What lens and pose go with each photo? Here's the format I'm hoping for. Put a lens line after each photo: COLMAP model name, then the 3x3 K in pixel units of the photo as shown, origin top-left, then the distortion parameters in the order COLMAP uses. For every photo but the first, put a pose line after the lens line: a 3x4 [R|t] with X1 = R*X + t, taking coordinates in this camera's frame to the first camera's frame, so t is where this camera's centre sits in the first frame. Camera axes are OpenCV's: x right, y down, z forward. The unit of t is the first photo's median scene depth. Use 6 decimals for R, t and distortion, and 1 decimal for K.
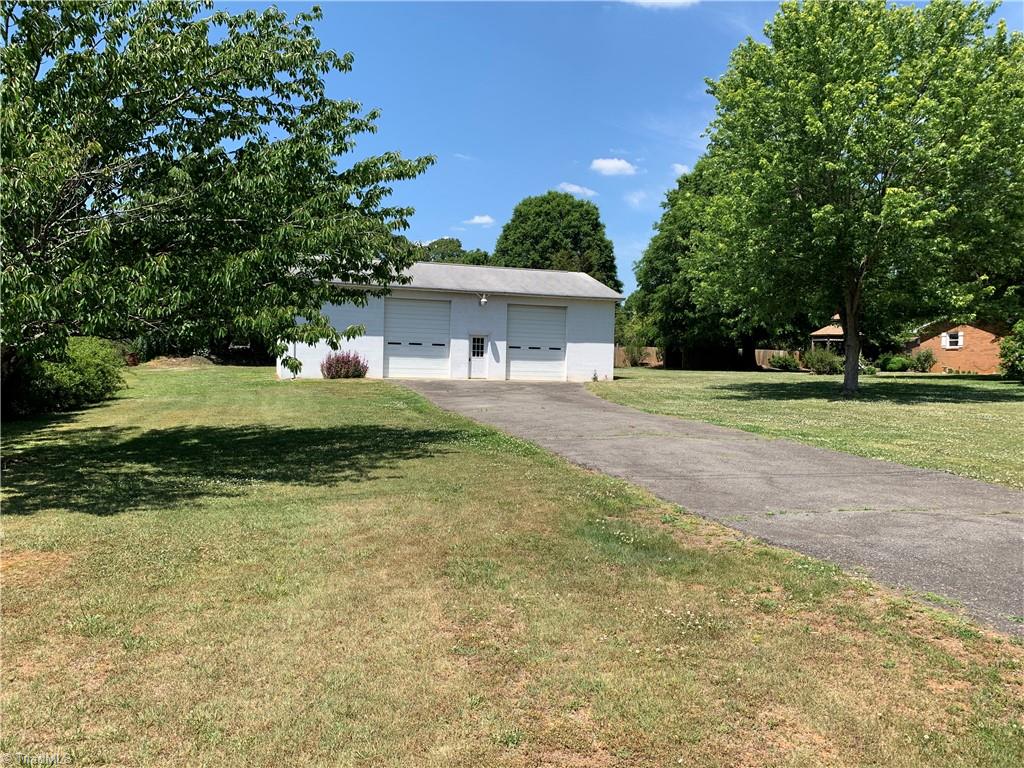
lens RADIAL K [[783.3, 0, 513.8], [0, 783.3, 377.8], [0, 0, 1]] dist [0.032231, -0.036080]
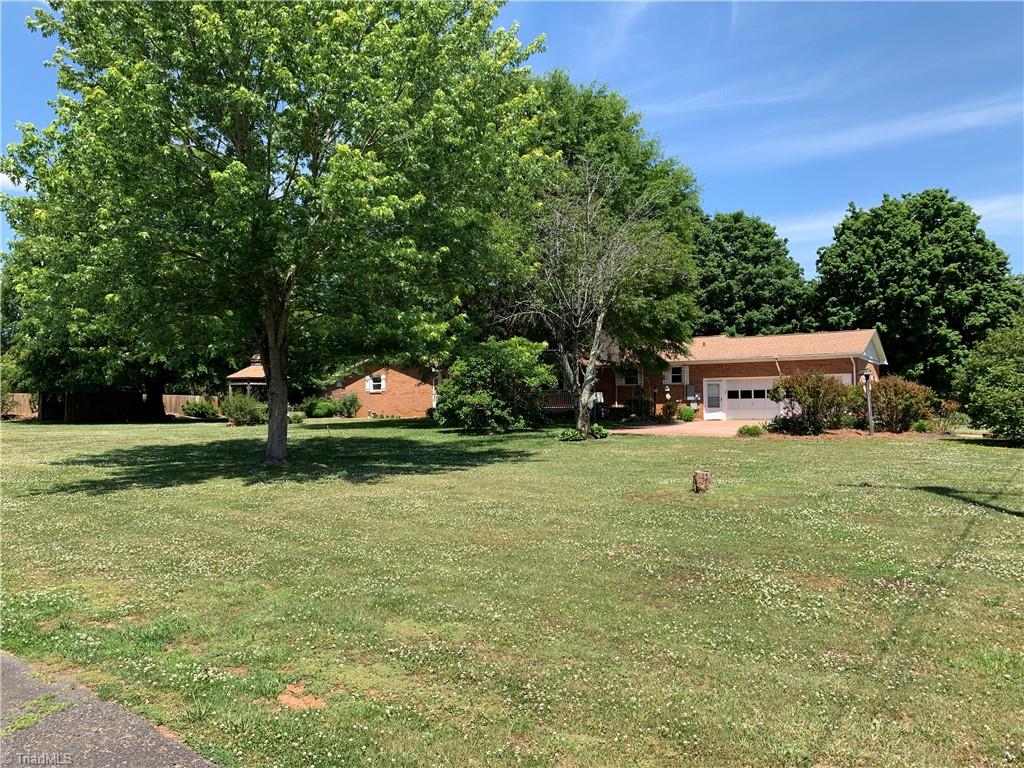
lens RADIAL K [[783.3, 0, 521.1], [0, 783.3, 378.6], [0, 0, 1]] dist [0.032231, -0.036080]
pose [[0.758571, 0.000506, 0.651590, 0.081809], [0.034521, 0.998564, -0.040963, -0.010367], [-0.650675, 0.053567, 0.757465, 0.194009]]
